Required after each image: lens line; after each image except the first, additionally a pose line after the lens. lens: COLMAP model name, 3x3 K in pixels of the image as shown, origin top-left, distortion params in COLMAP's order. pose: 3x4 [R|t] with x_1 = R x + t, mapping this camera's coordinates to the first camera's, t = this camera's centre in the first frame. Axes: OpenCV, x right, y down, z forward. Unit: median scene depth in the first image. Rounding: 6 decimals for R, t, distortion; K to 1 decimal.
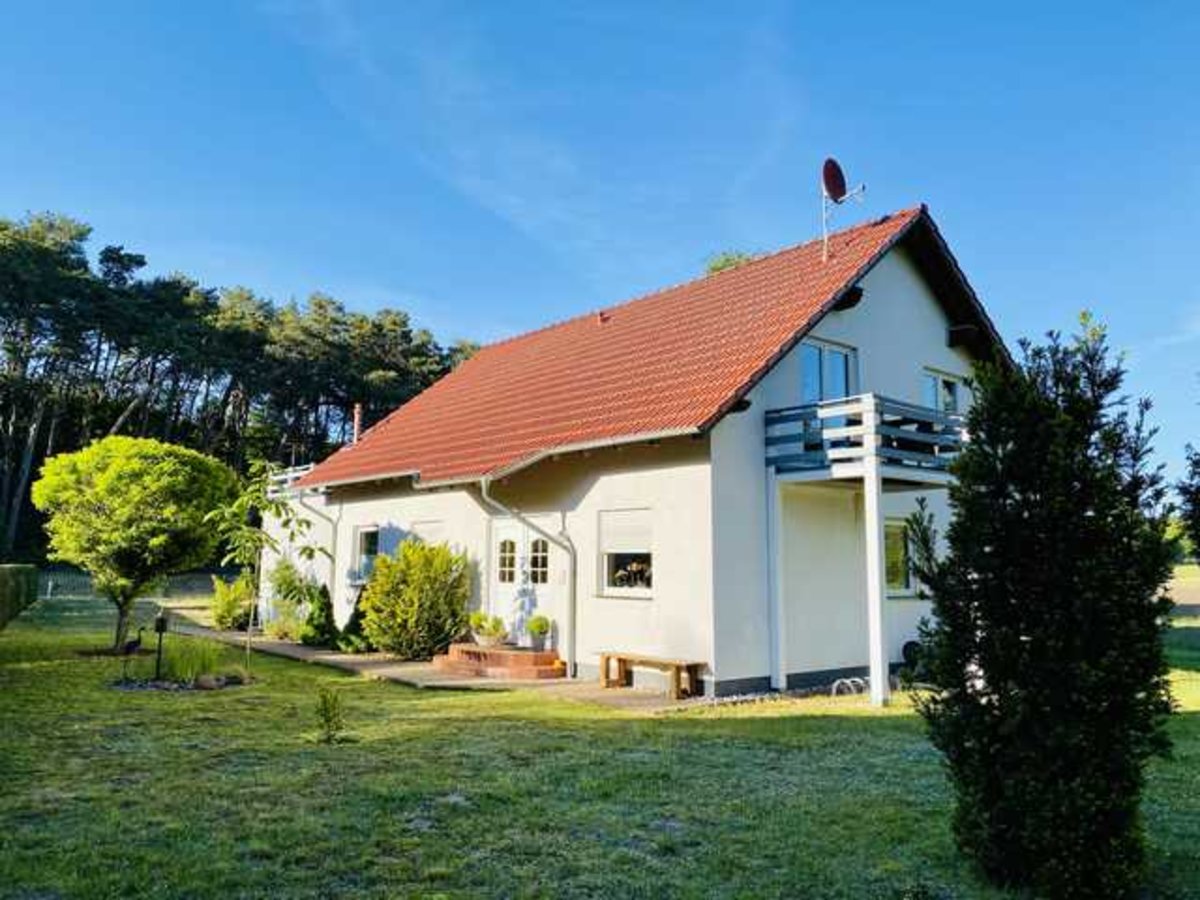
lens RADIAL K [[902.3, 0, 598.2], [0, 902.3, 447.9], [0, 0, 1]] dist [0.068644, 0.019534]
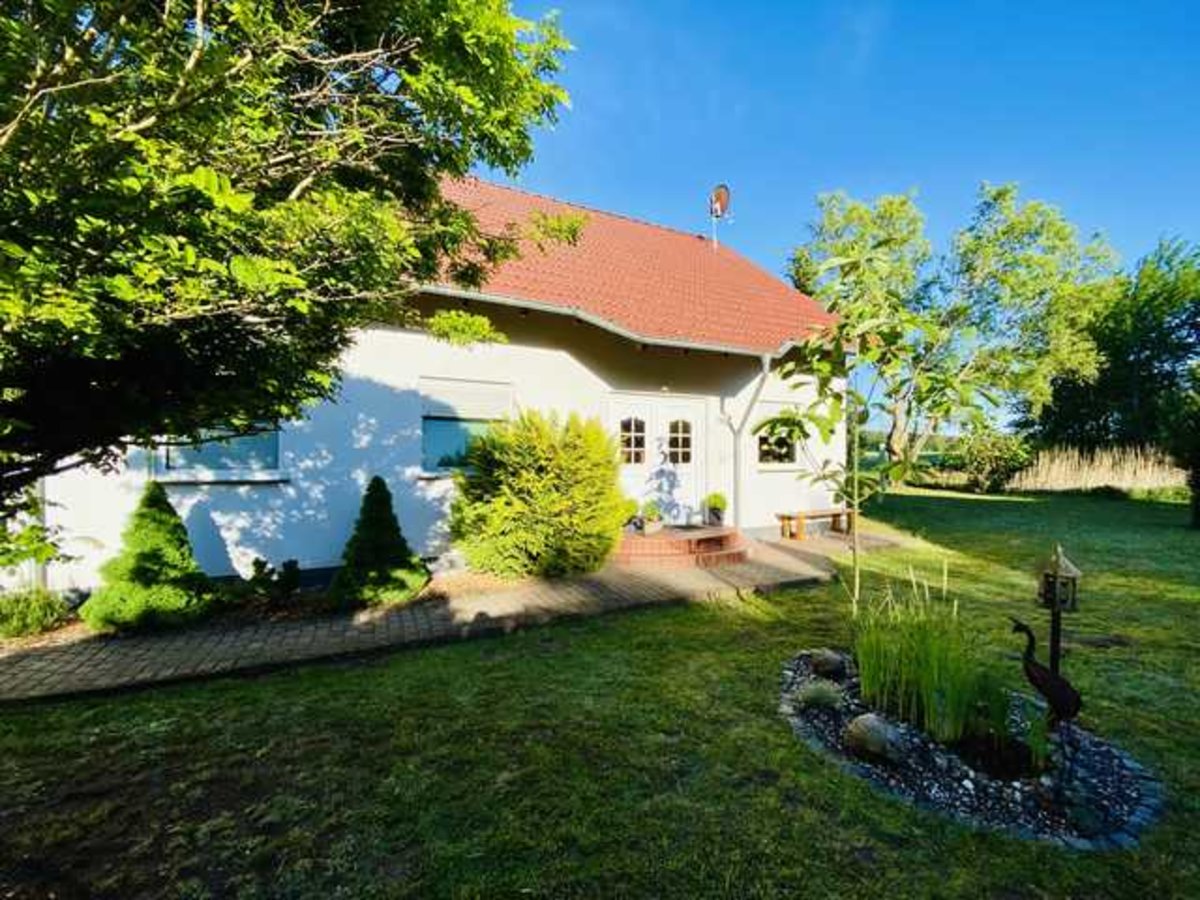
lens RADIAL K [[490.7, 0, 603.9], [0, 490.7, 445.4], [0, 0, 1]] dist [0.002156, -0.001350]
pose [[0.239998, -0.006866, 0.970749, -0.591711], [-0.133871, 0.990187, 0.040100, 0.114386], [-0.961498, -0.139579, 0.236724, 0.916207]]
